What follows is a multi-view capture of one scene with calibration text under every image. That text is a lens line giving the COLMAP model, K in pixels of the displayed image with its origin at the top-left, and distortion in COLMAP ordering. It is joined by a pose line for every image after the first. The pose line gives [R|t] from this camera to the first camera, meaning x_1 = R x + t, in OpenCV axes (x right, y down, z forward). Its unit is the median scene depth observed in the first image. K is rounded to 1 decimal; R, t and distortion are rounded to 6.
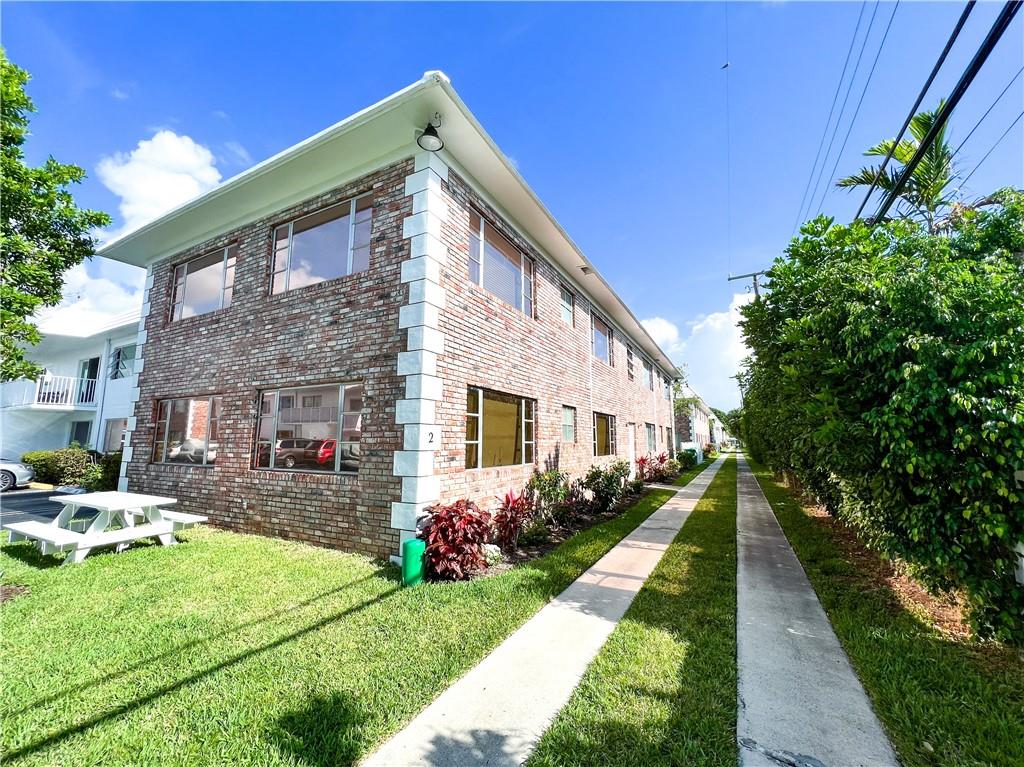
lens RADIAL K [[415.8, 0, 507.7], [0, 415.8, 382.6], [0, 0, 1]] dist [0.000549, 0.000086]
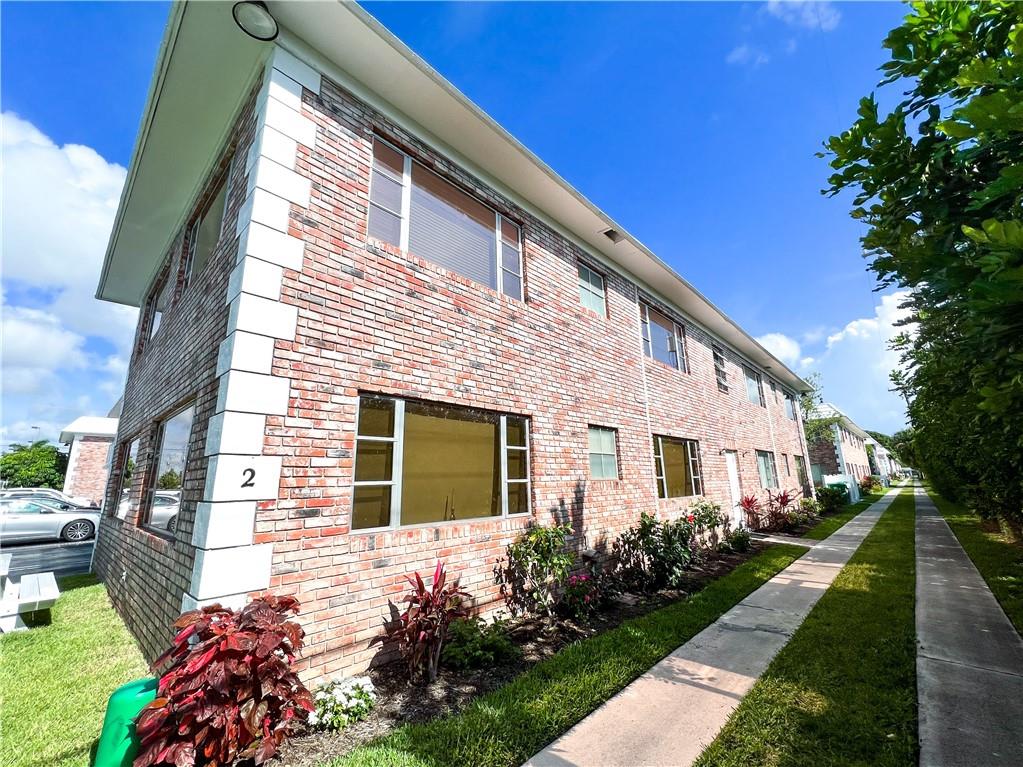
lens RADIAL K [[415.4, 0, 514.5], [0, 415.4, 383.5], [0, 0, 1]] dist [0.000549, 0.000086]
pose [[0.967058, -0.081686, -0.241095, 0.192640], [0.059677, 0.993471, -0.097228, 0.047615], [0.247463, 0.079637, 0.965619, 0.309794]]
